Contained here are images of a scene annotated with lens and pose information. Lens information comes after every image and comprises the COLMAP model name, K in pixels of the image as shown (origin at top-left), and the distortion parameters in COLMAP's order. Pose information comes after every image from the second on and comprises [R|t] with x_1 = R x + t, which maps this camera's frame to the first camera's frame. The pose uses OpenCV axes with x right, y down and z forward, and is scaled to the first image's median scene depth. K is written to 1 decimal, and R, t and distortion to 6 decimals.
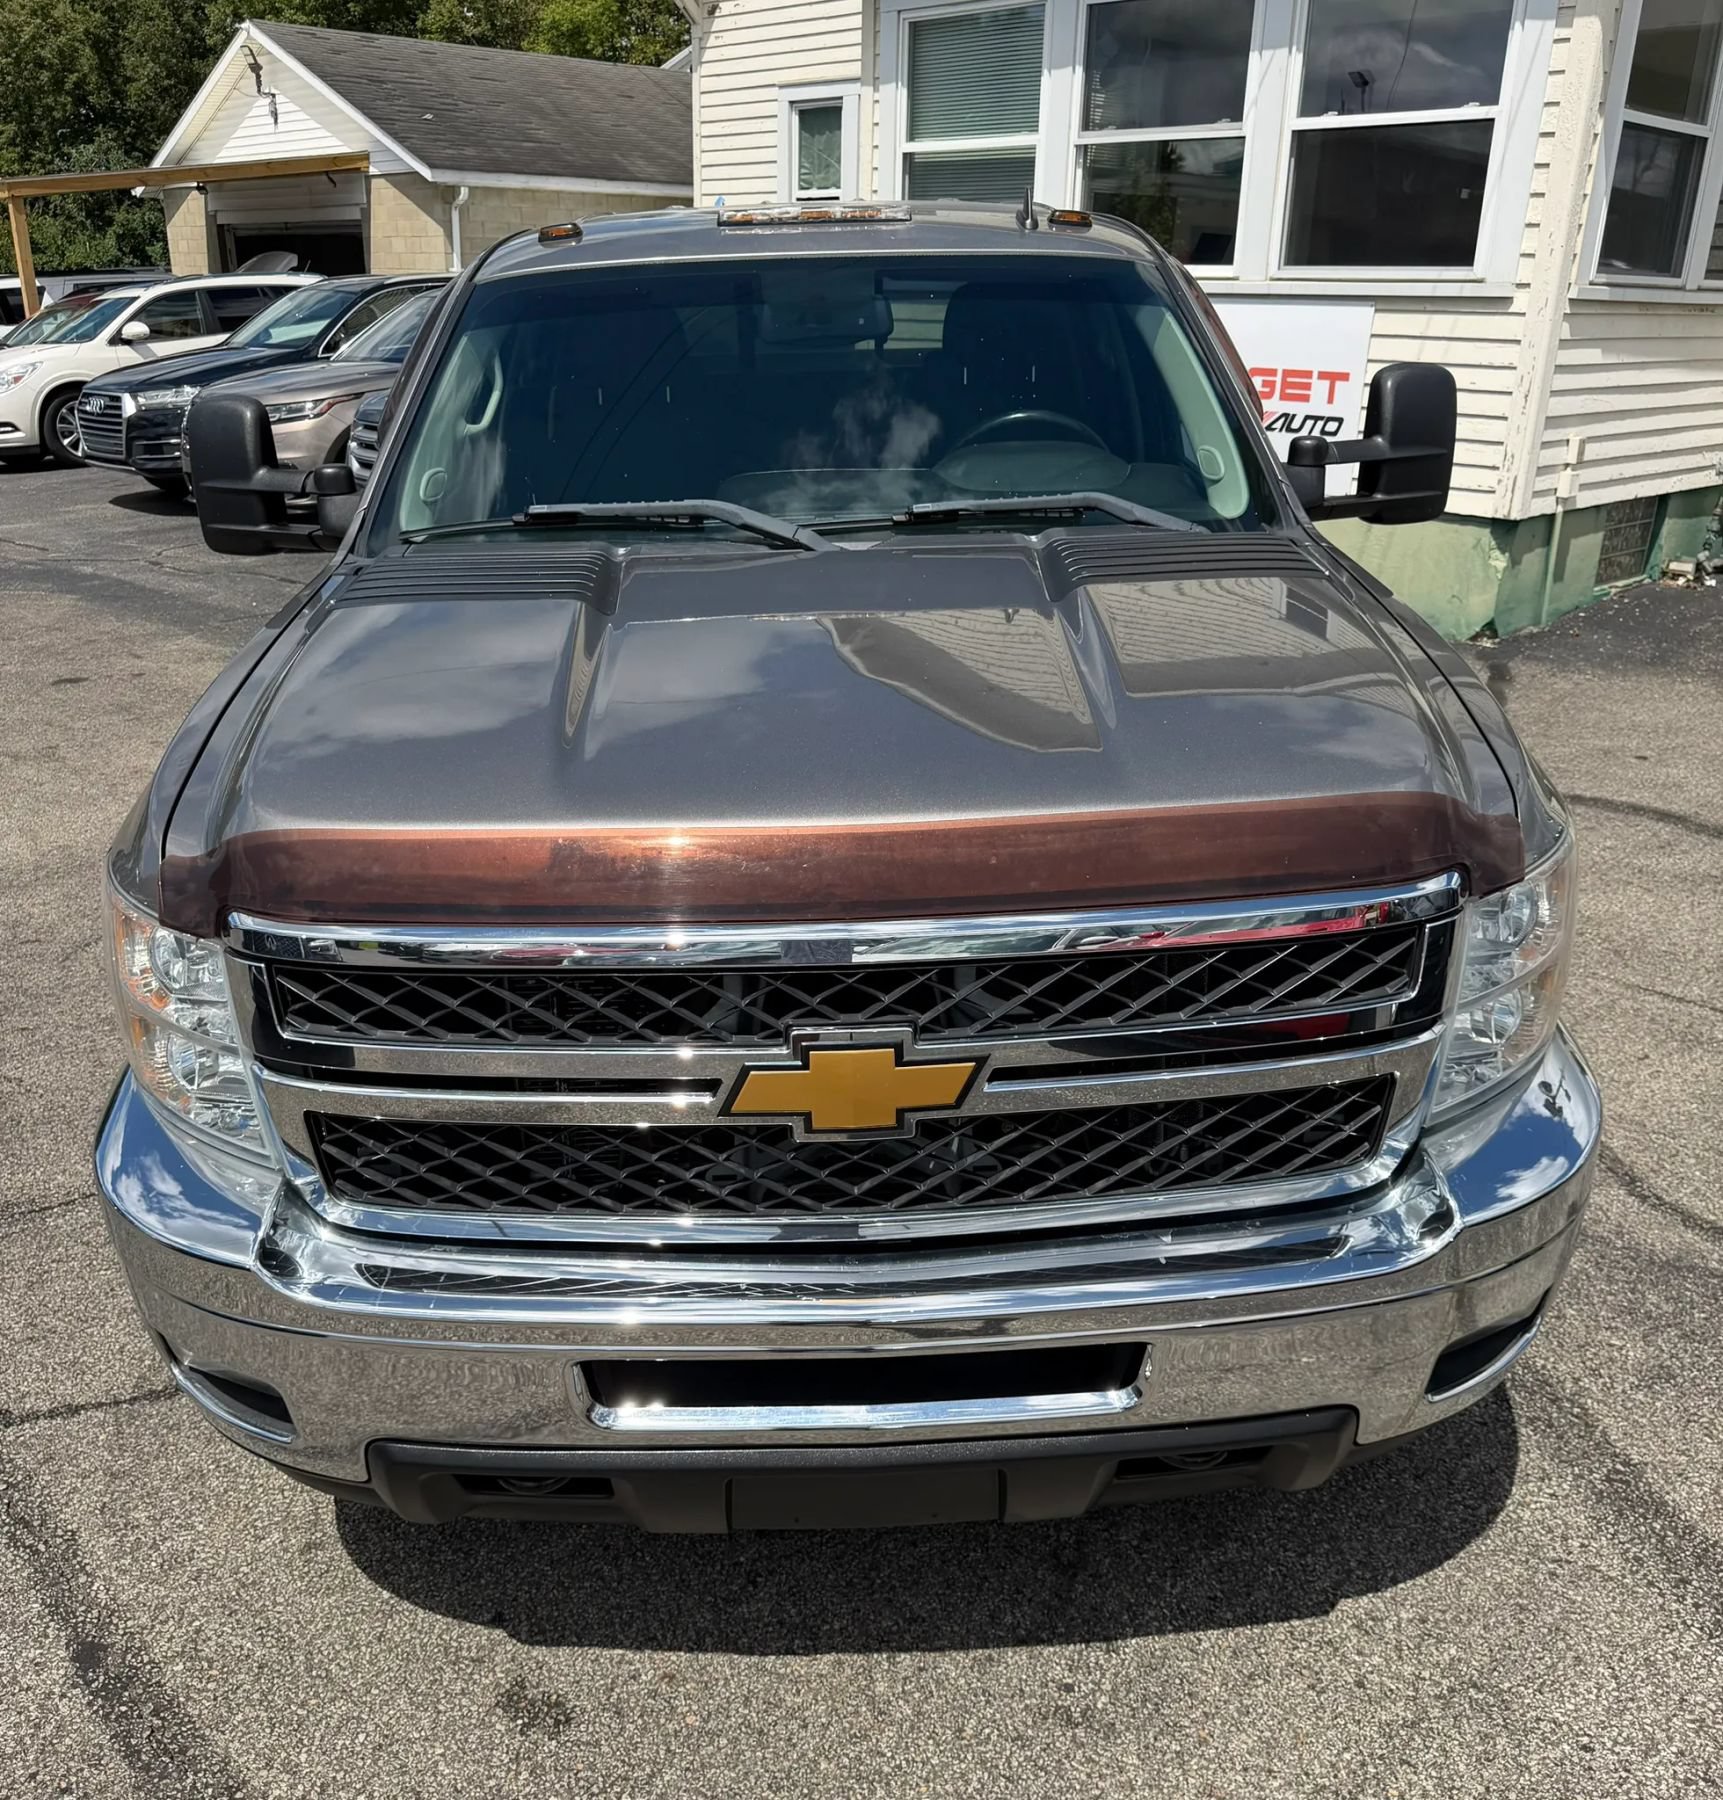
lens RADIAL K [[1639.7, 0, 868.2], [0, 1639.7, 1001.7], [0, 0, 1]] dist [-0.000849, -0.006047]
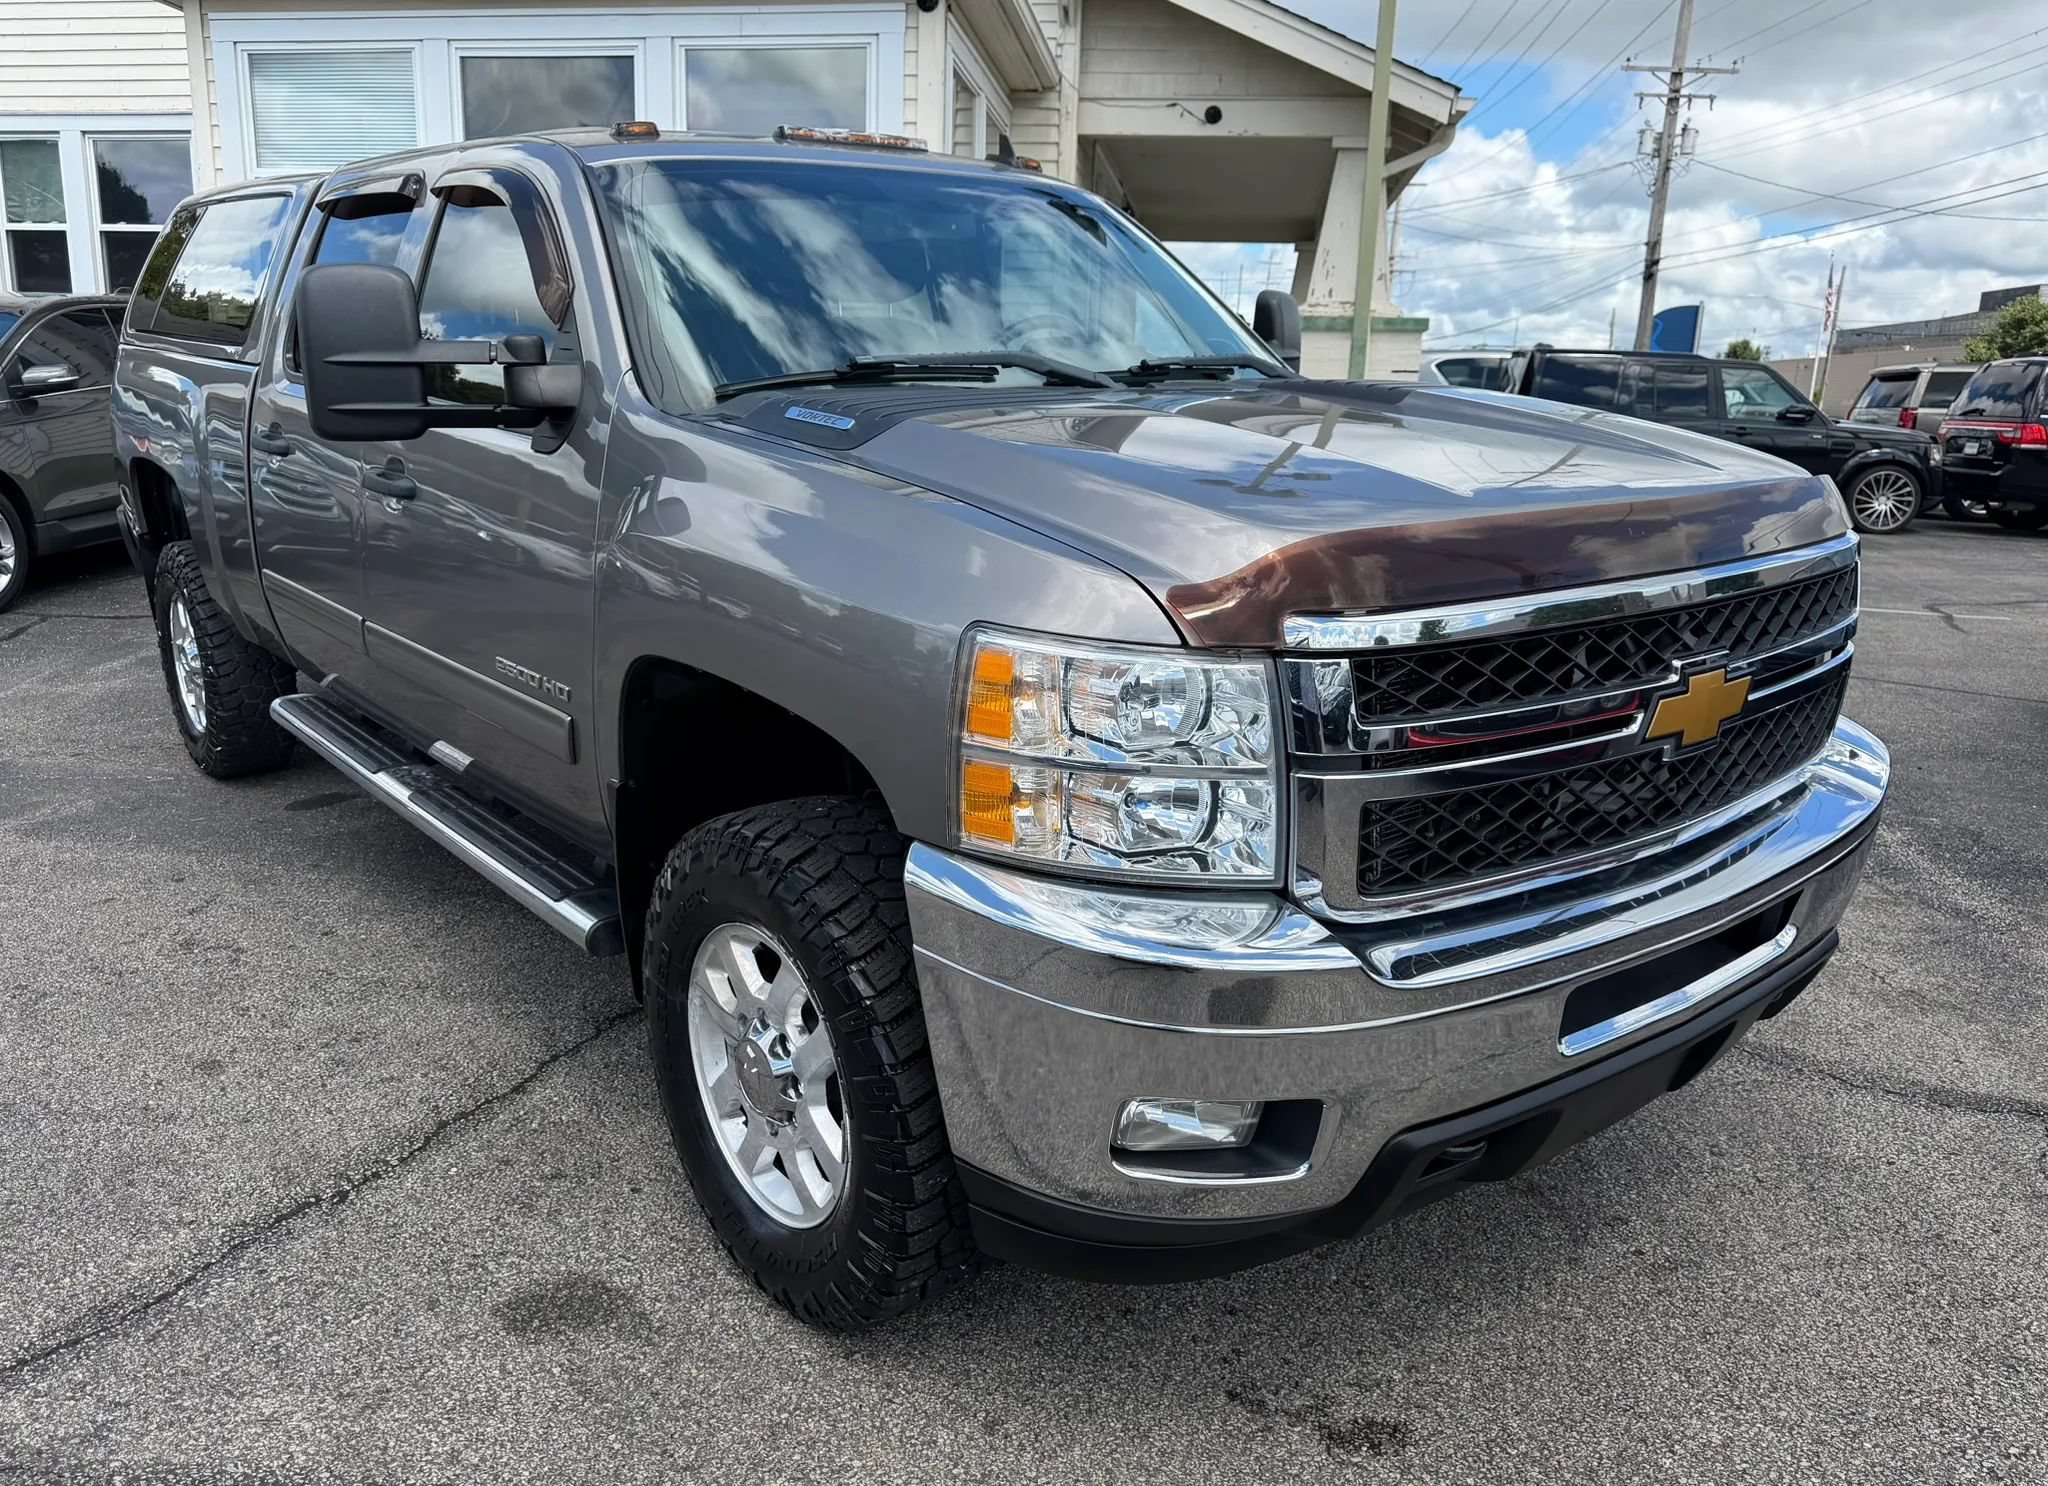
lens RADIAL K [[1556.1, 0, 979.1], [0, 1556.1, 814.9], [0, 0, 1]] dist [-0.000928, -0.005248]
pose [[0.807987, -0.144860, 0.571115, -0.816241], [0.222957, 0.972398, -0.068787, 0.064303], [-0.545387, 0.182913, 0.817983, 0.246117]]
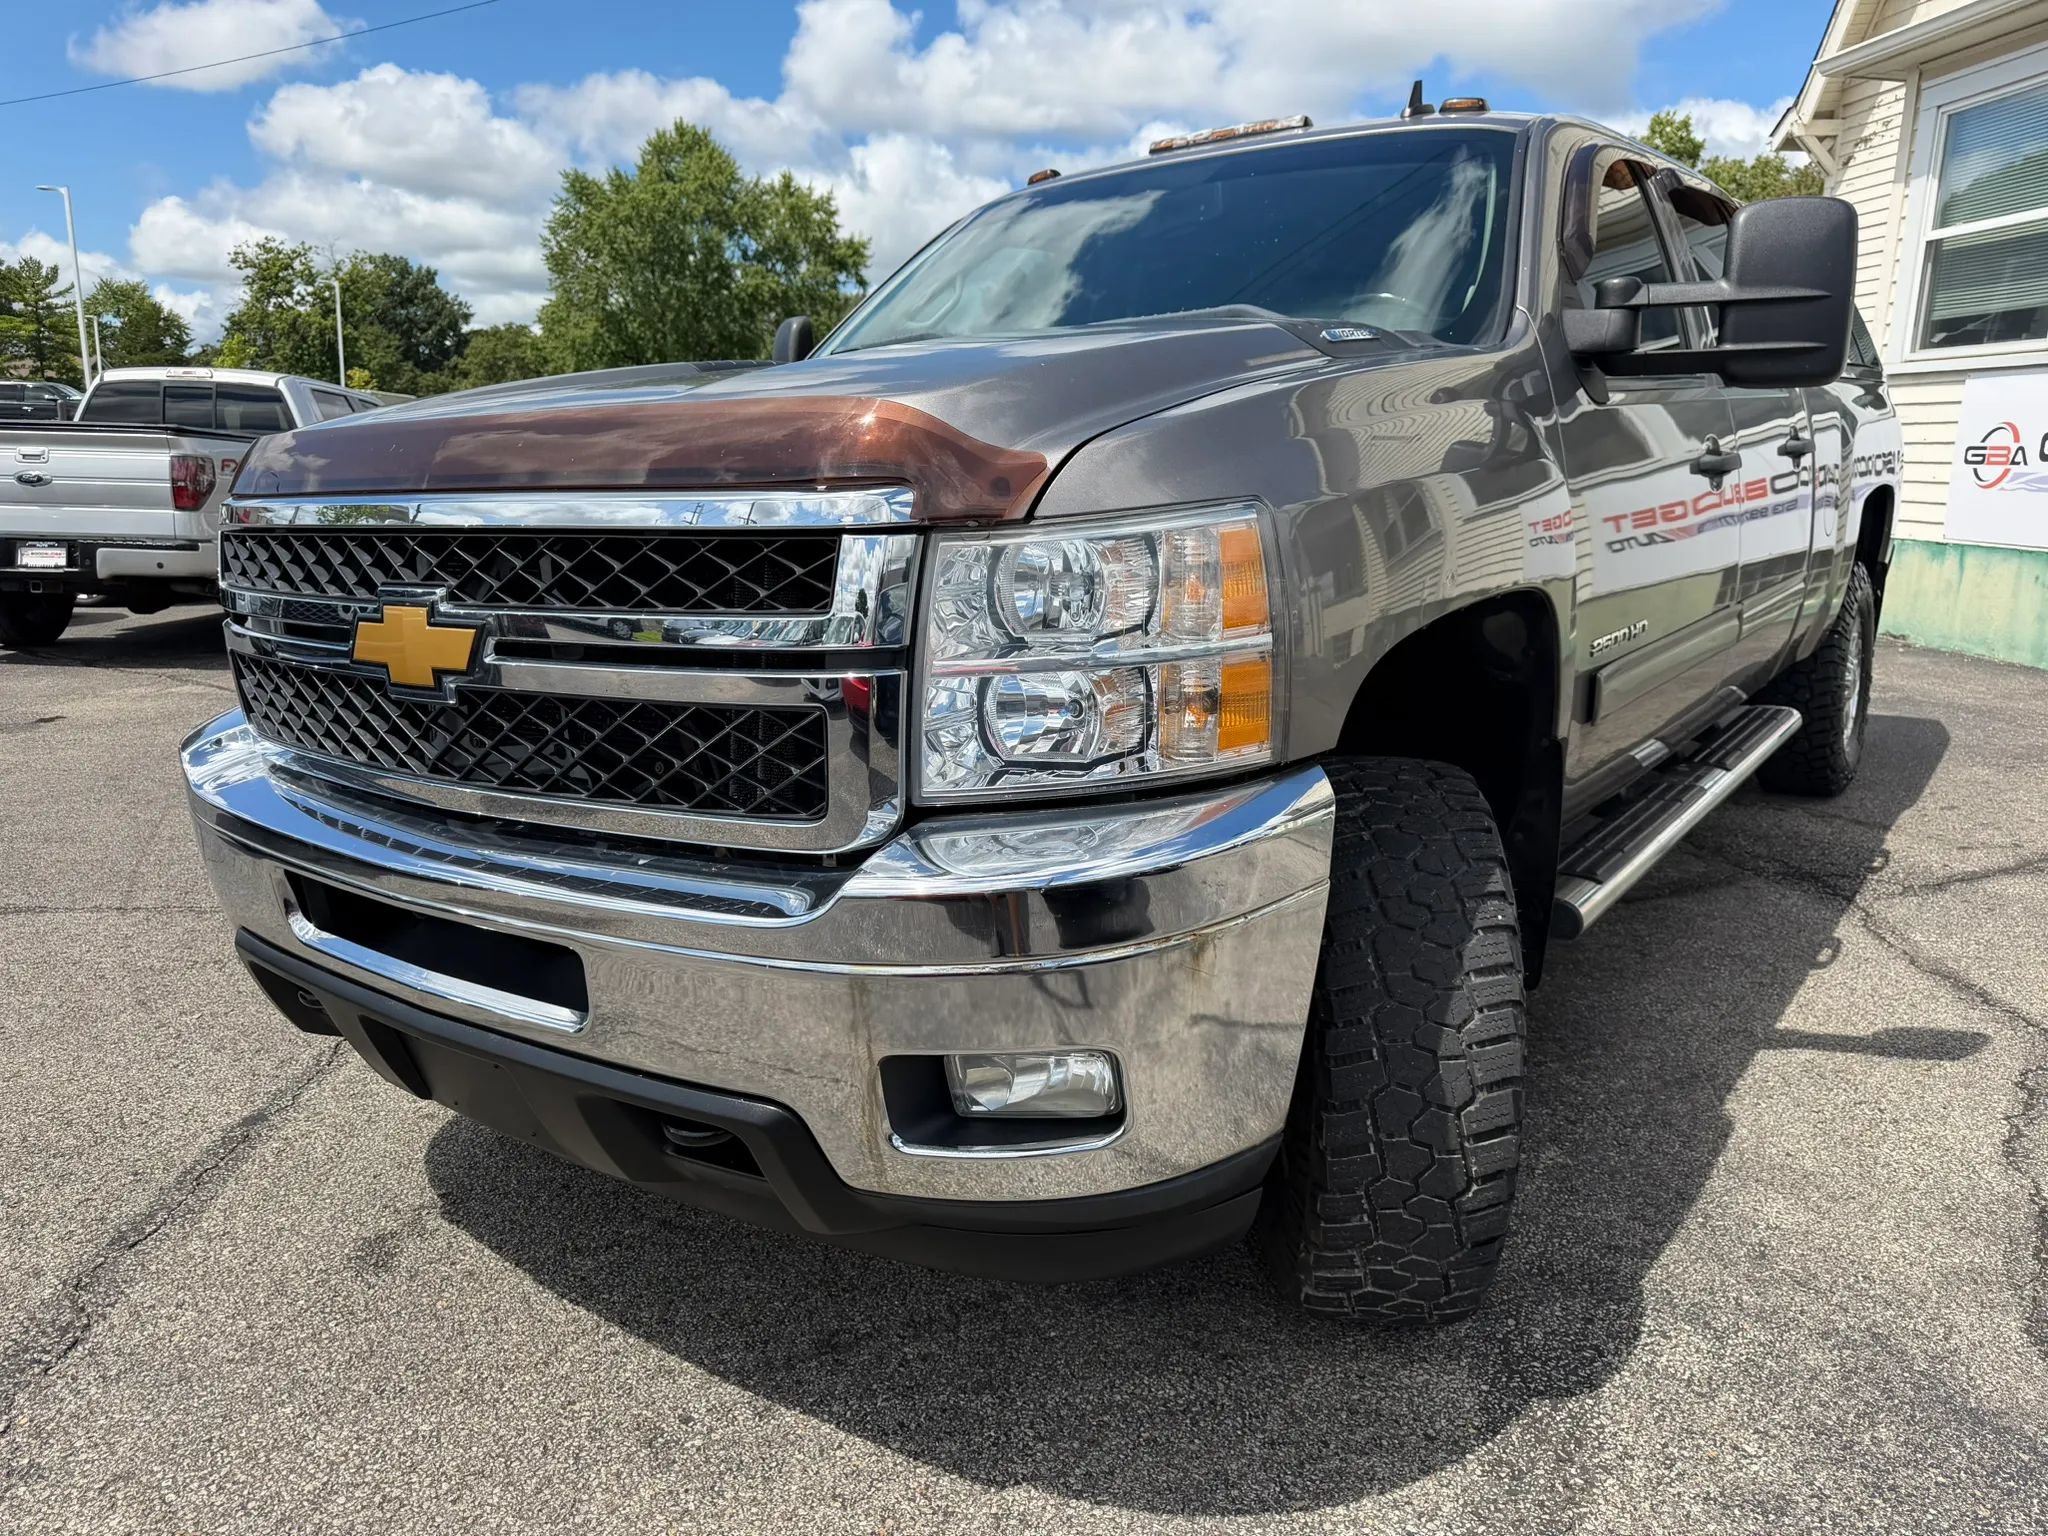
lens RADIAL K [[1474.3, 0, 1018.0], [0, 1474.3, 799.8], [0, 0, 1]] dist [-0.006081, -0.000862]
pose [[0.780071, 0.141928, -0.609381, 0.678442], [-0.256919, 0.960698, -0.105132, 0.110220], [0.570510, 0.238572, 0.785876, 0.334802]]
